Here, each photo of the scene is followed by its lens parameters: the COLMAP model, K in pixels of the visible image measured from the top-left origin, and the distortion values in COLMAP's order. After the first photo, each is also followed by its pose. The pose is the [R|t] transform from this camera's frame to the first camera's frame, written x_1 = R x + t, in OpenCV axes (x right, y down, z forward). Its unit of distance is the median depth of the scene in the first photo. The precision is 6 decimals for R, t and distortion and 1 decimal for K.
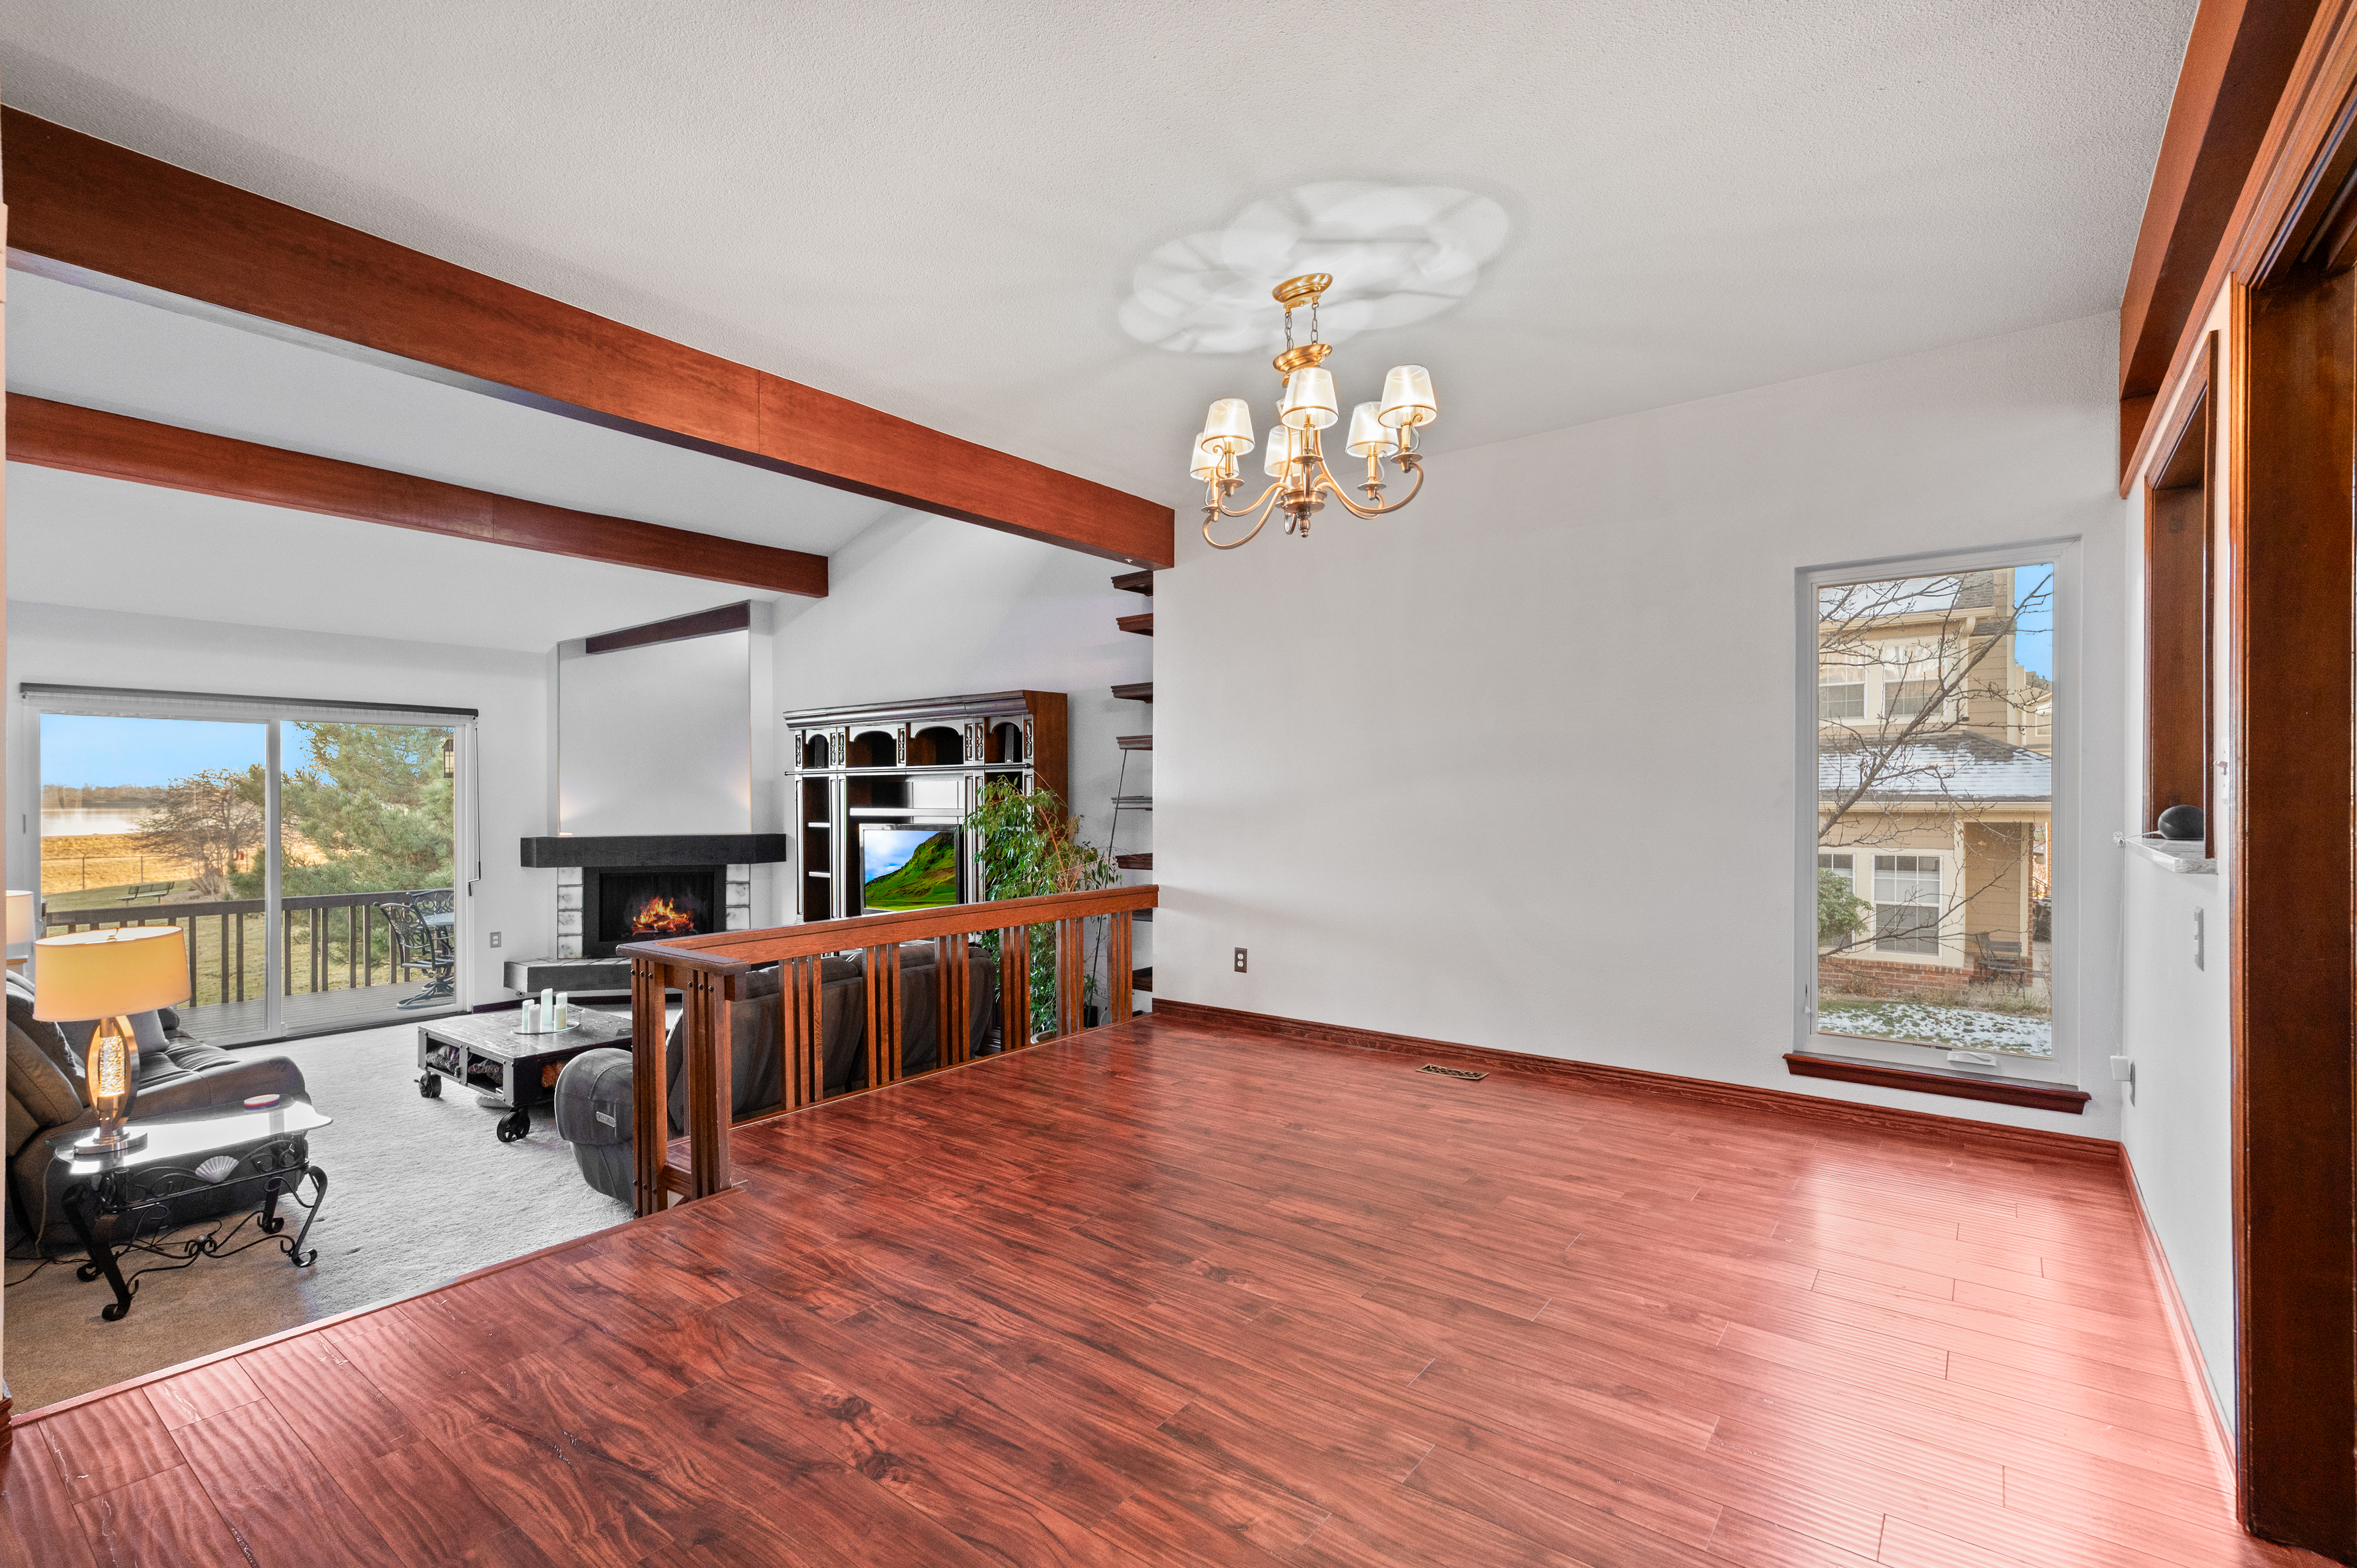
lens RADIAL K [[1069.3, 0, 1181.9], [0, 1069.3, 802.1], [0, 0, 1]] dist [0.012465, 0.000168]
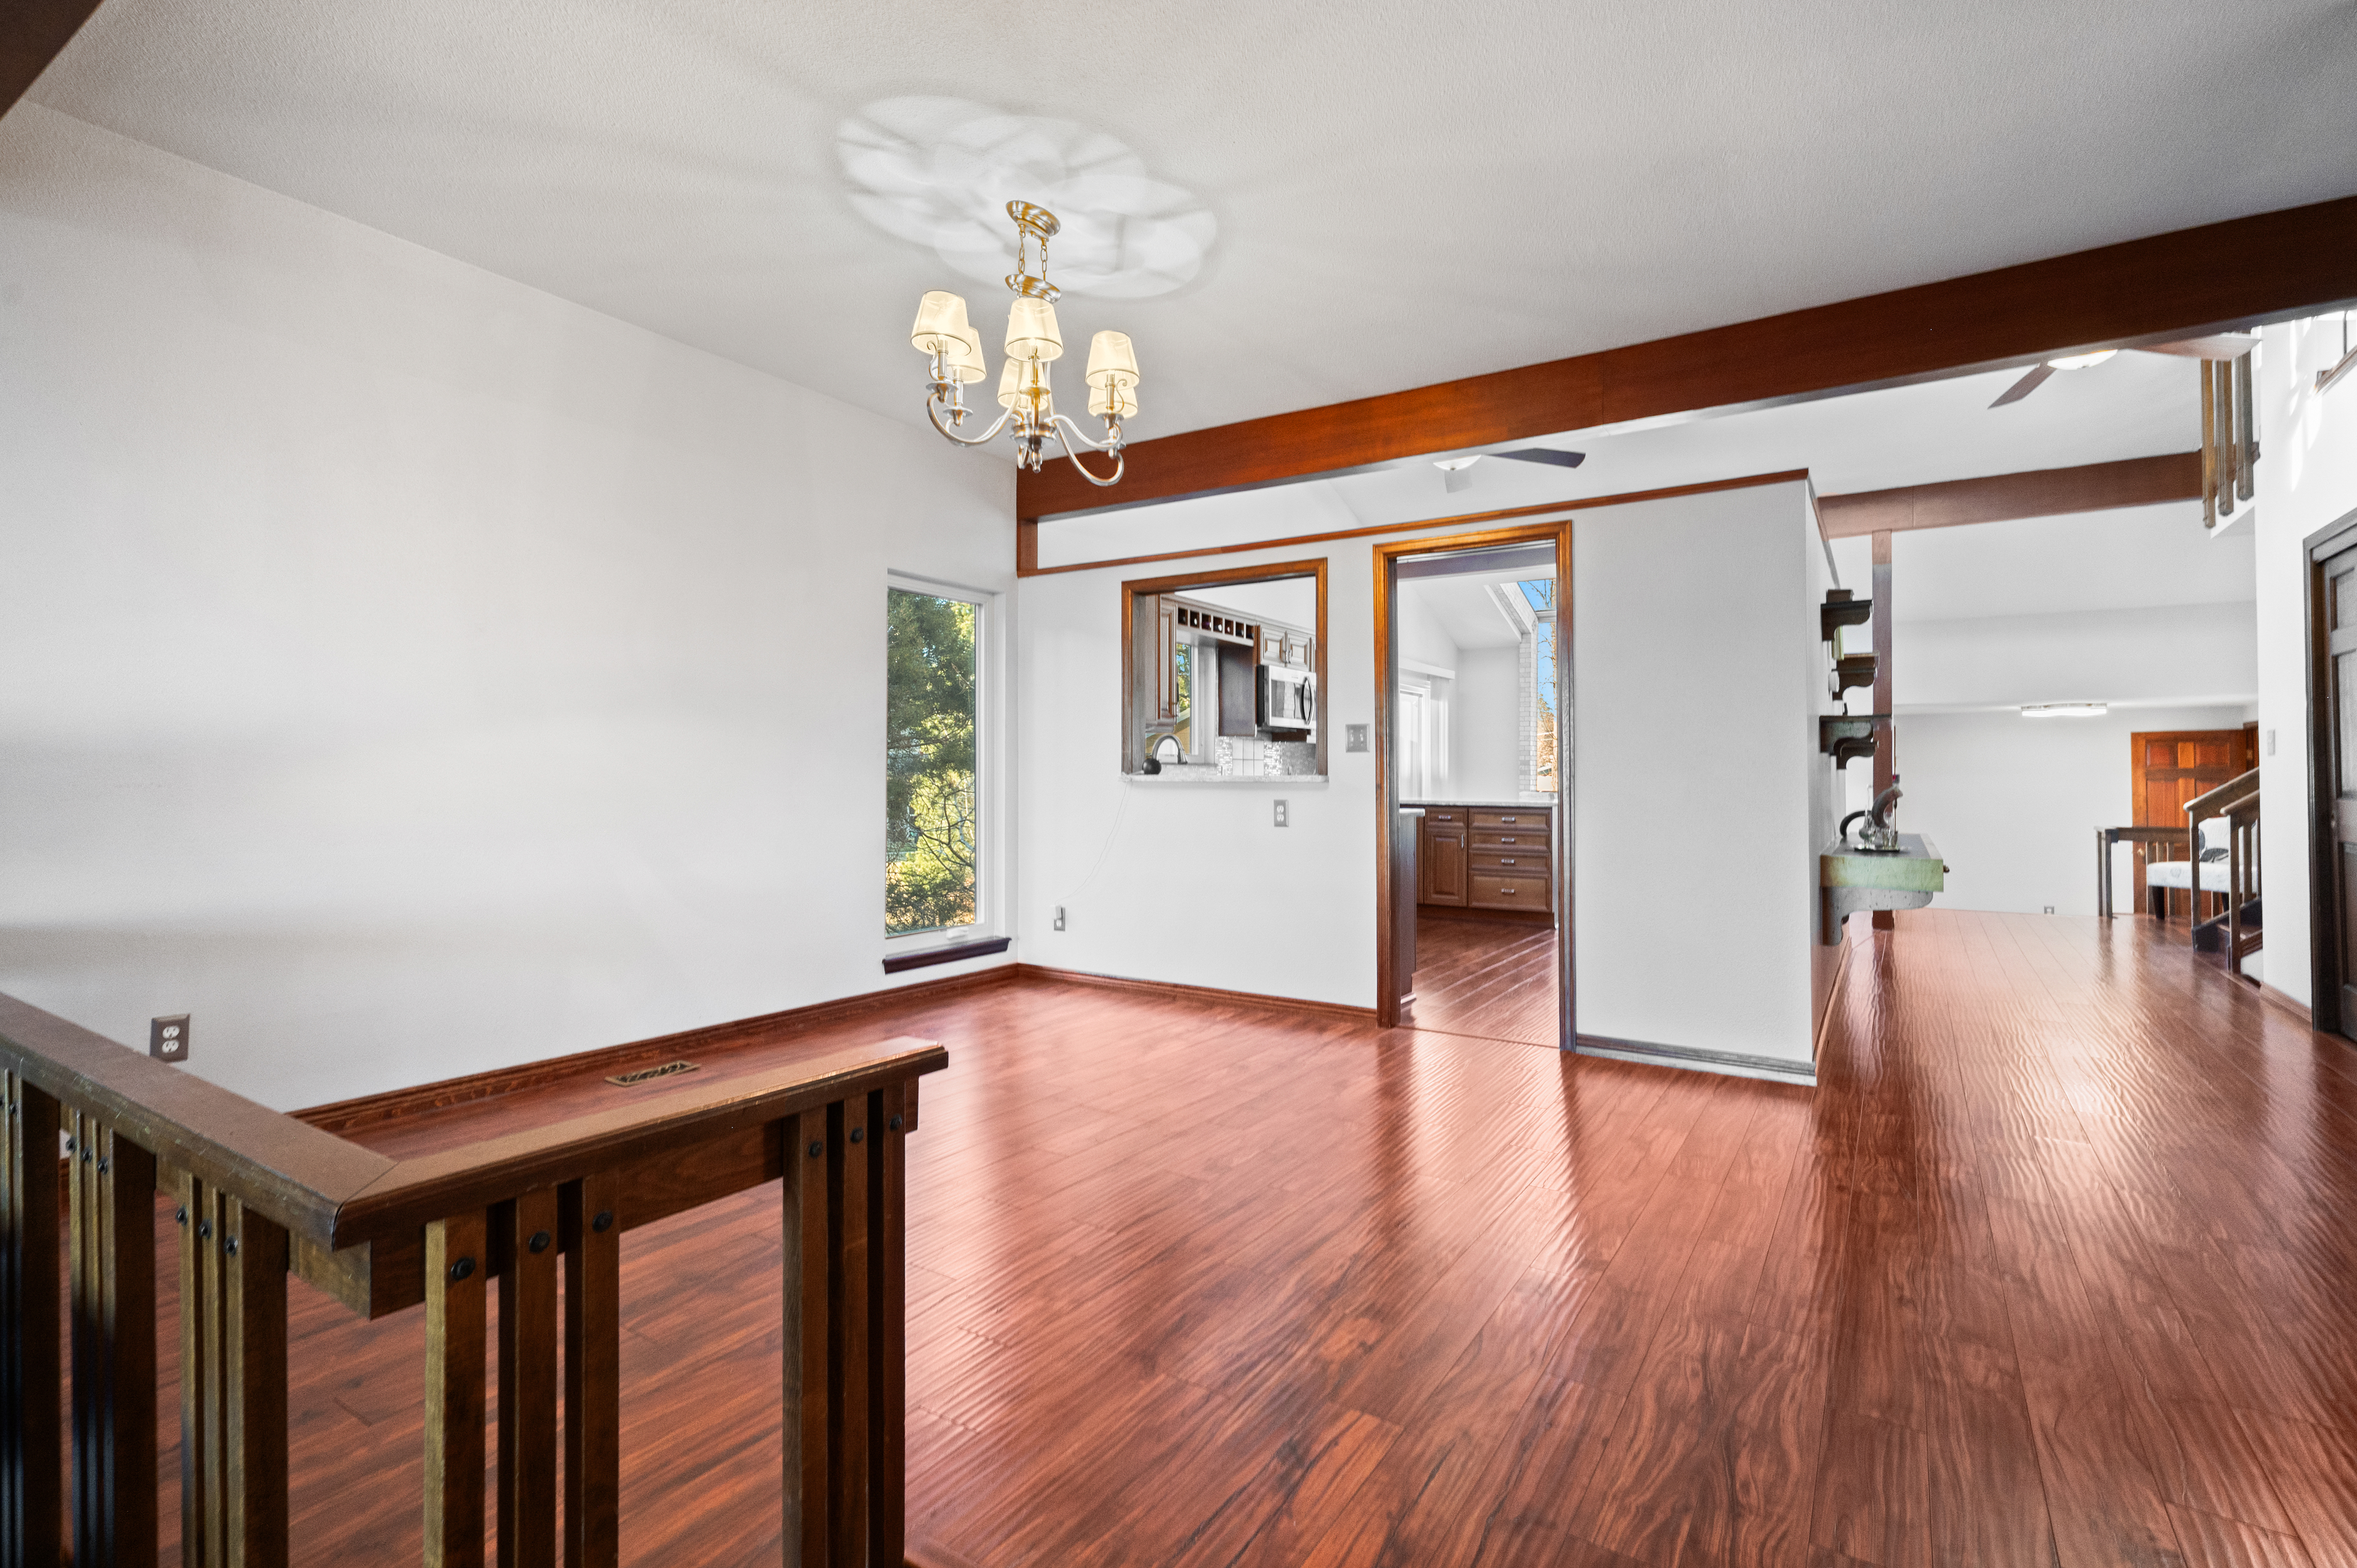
lens RADIAL K [[1089.2, 0, 1178.5], [0, 1089.2, 784.0], [0, 0, 1]] dist [0.011322, 0.000144]
pose [[-0.073935, -0.001569, 0.997262, -1.030853], [0.003183, 0.999993, 0.001809, 0.044242], [-0.997258, 0.003308, -0.073930, 1.078352]]
